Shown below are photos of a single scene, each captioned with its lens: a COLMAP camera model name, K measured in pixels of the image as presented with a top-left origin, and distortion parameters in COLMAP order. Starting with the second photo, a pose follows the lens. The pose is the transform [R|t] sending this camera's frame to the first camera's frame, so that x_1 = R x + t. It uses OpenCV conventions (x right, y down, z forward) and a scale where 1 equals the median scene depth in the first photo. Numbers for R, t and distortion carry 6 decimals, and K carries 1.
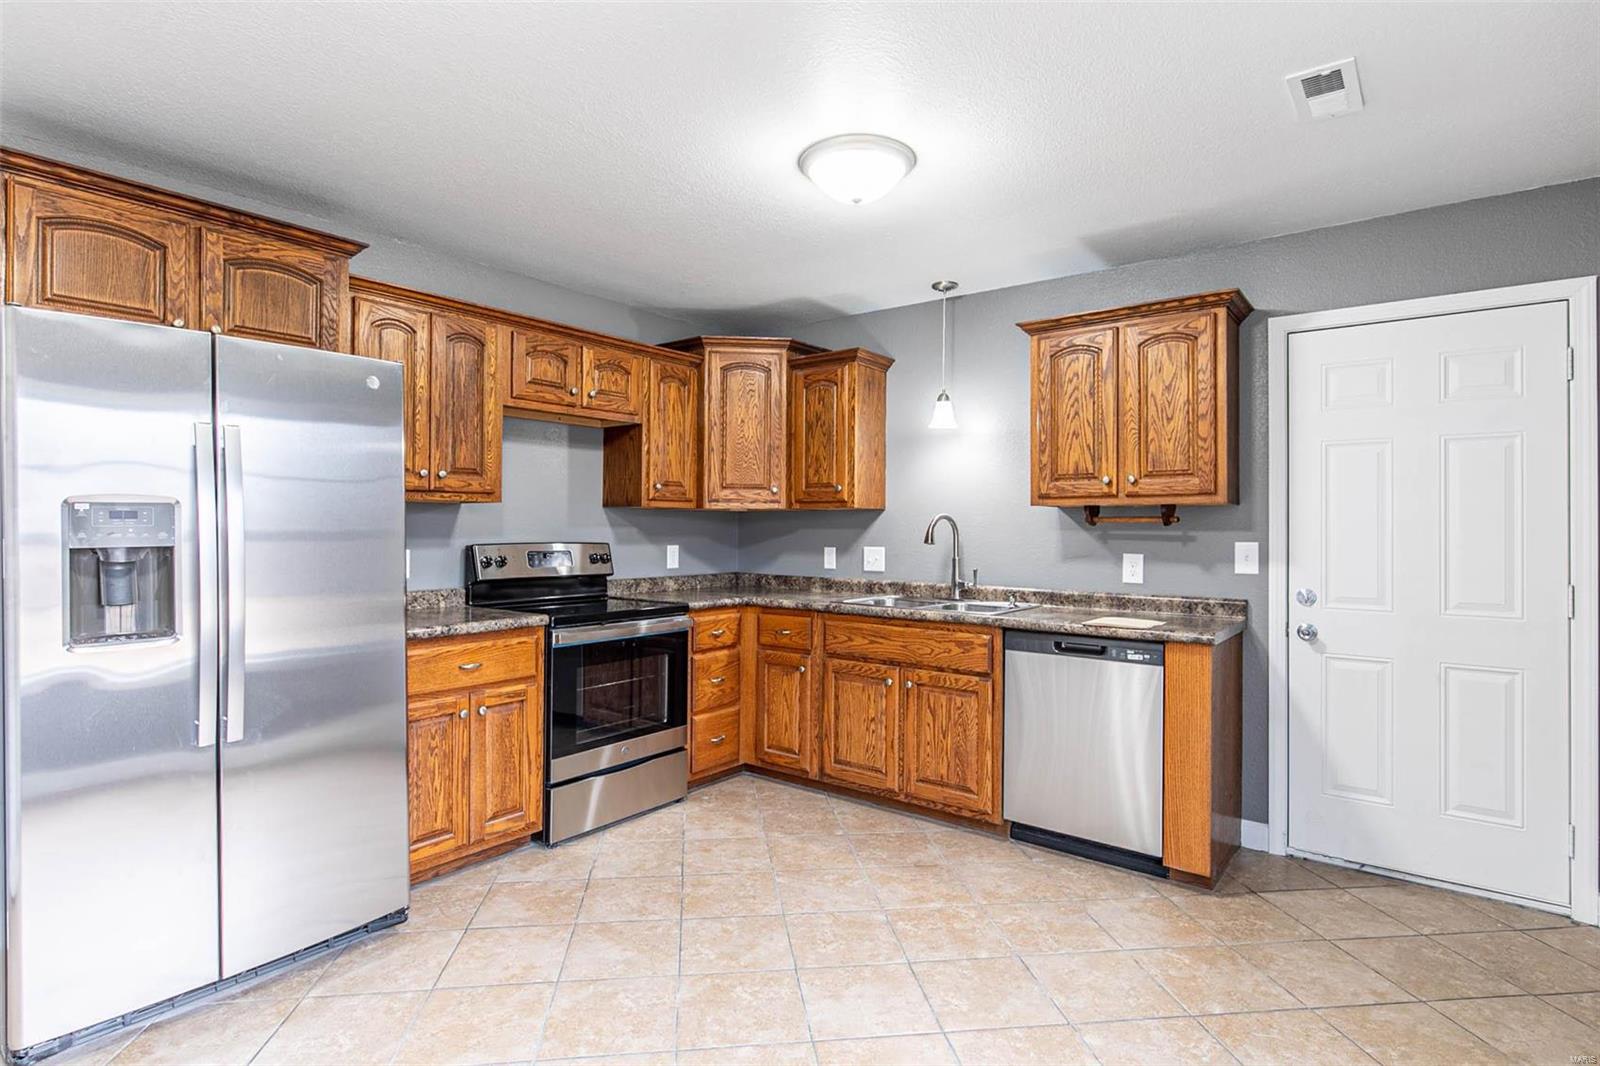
lens RADIAL K [[814.0, 0, 792.3], [0, 814.0, 522.9], [0, 0, 1]] dist [-0.001166, 0.000285]
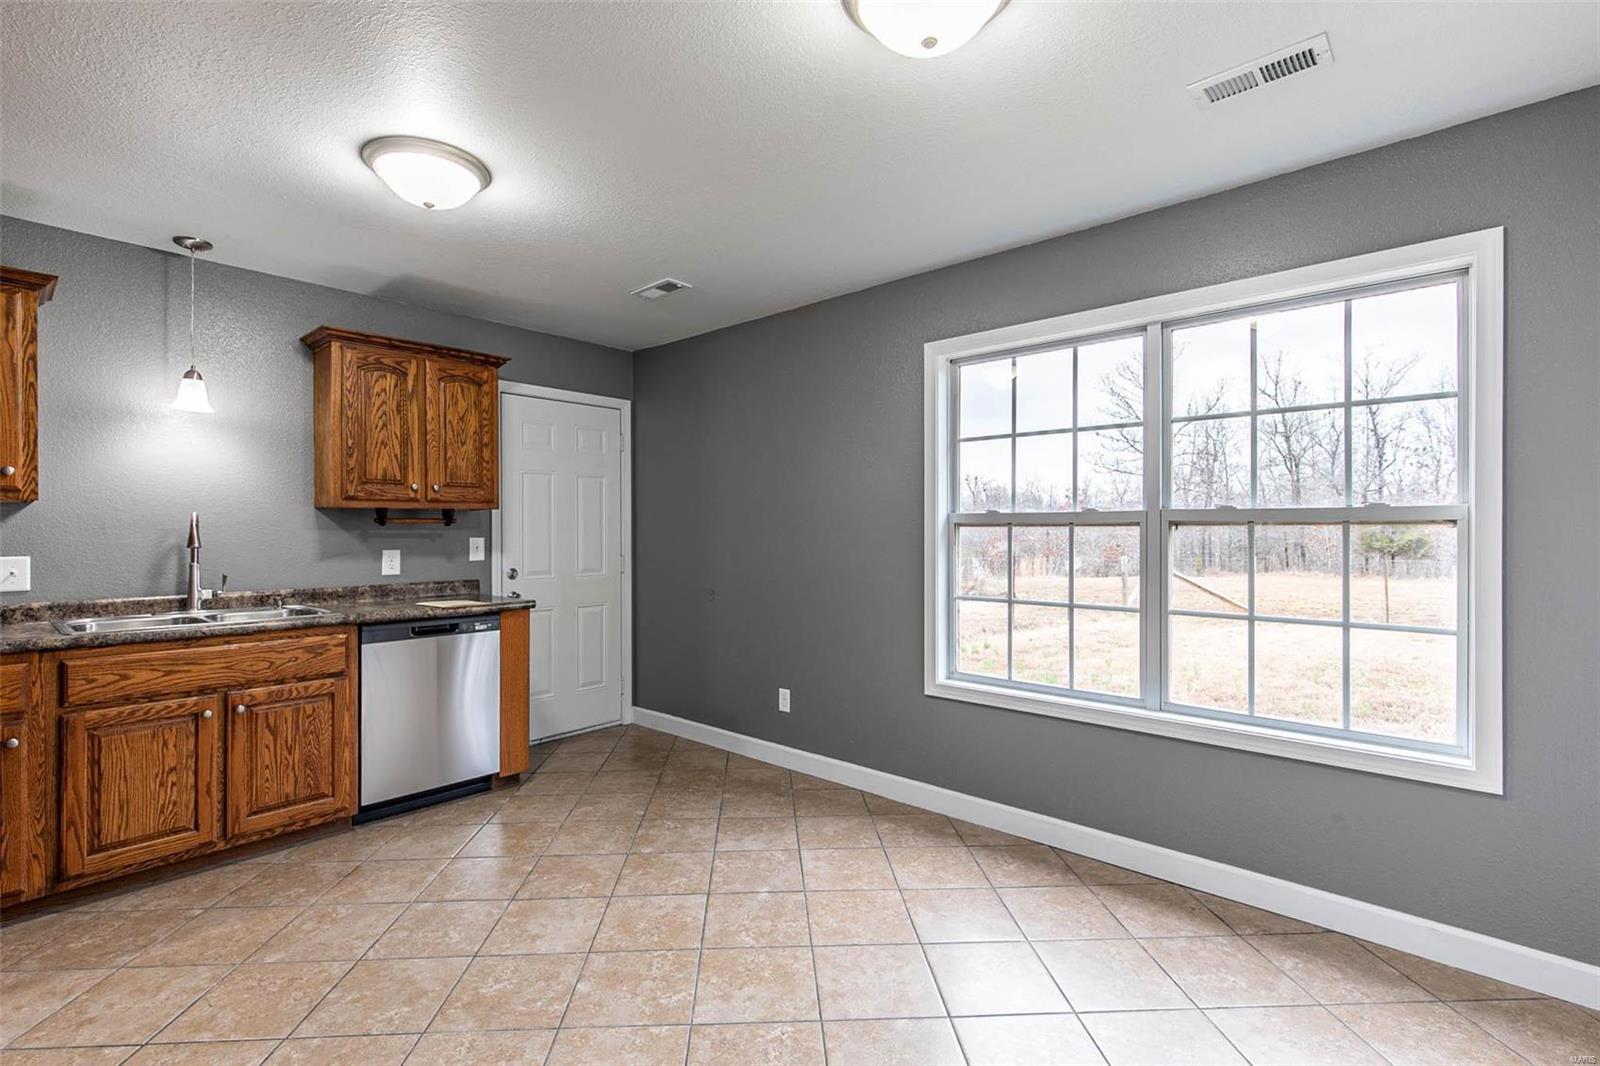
lens RADIAL K [[722.0, 0, 800.0], [0, 722.0, 533.0], [0, 0, 1]] dist [0.001307, 0.000235]
pose [[0.066753, -0.011722, 0.997701, -0.617344], [-0.004531, 0.999917, 0.012052, -0.001372], [-0.997759, -0.005325, 0.066695, 0.372936]]
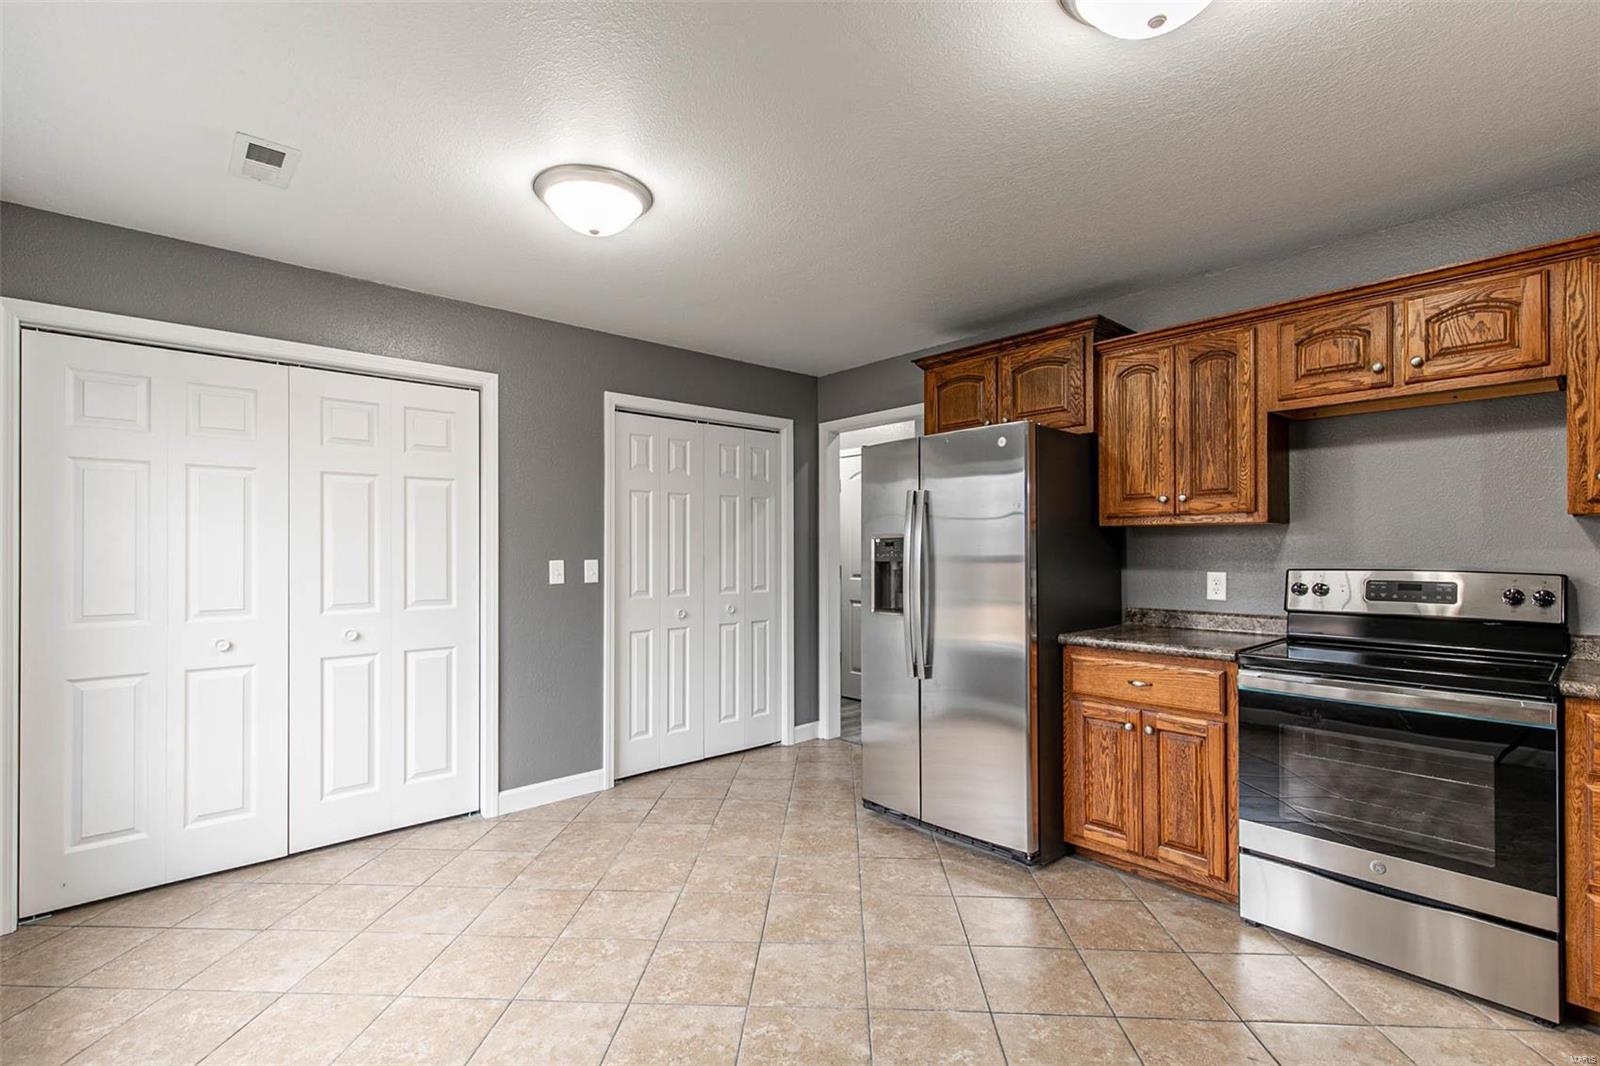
lens RADIAL K [[736.6, 0, 800.5], [0, 736.6, 541.8], [0, 0, 1]] dist [0.001930, 0.000012]
pose [[-0.173649, -0.014031, -0.984708, 0.533182], [0.007905, 0.999846, -0.015641, 0.005625], [0.984776, -0.010500, -0.173511, 0.646502]]
